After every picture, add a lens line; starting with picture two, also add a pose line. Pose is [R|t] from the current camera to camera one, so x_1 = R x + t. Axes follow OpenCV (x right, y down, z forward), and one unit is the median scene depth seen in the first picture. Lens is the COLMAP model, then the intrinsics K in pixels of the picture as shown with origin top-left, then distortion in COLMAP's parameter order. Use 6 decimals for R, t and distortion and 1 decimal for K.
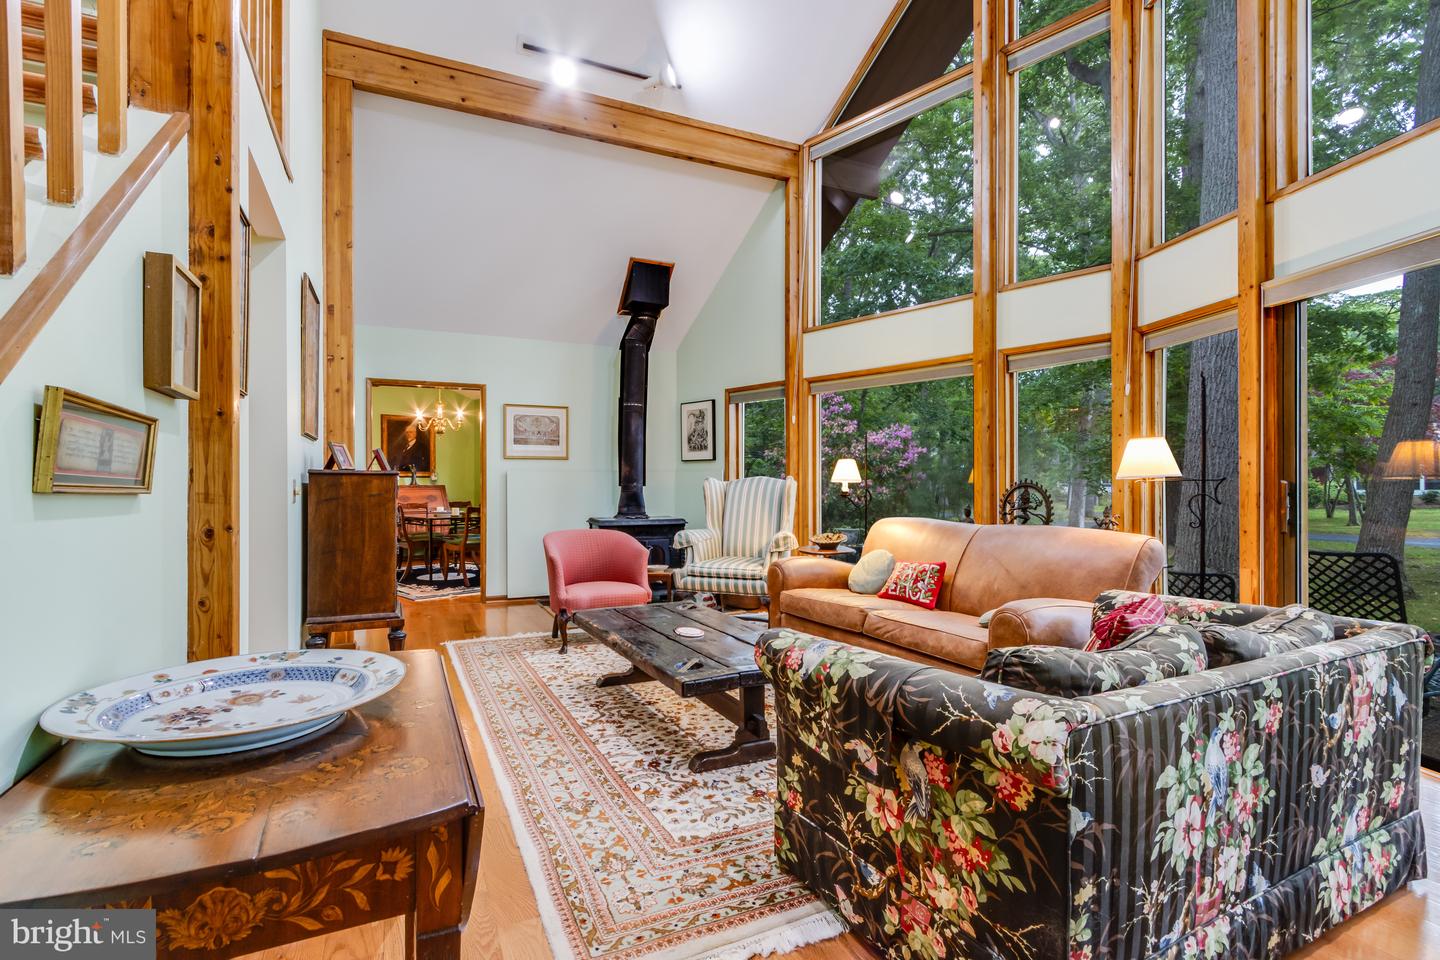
lens RADIAL K [[780.7, 0, 720.0], [0, 780.7, 480.0], [0, 0, 1]] dist [0.001168, -0.000326]
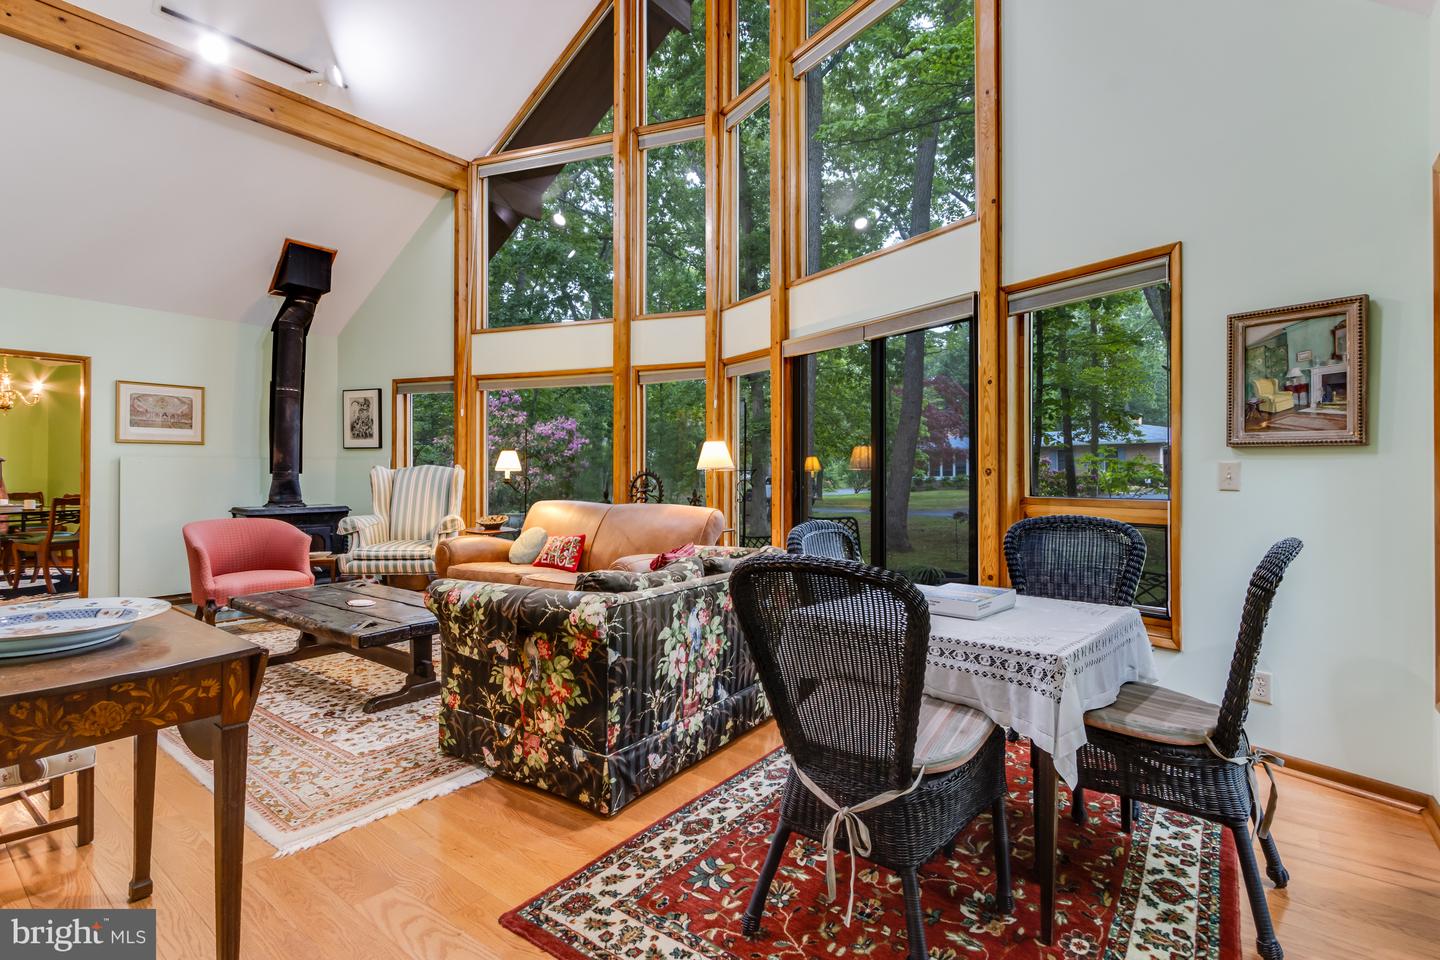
lens RADIAL K [[749.8, 0, 717.2], [0, 749.8, 465.0], [0, 0, 1]] dist [0.013582, -0.001881]
pose [[0.913803, 0.004833, 0.406128, -0.010447], [-0.003548, 0.999986, -0.003916, -0.003019], [-0.406142, 0.002137, 0.913808, -0.192288]]
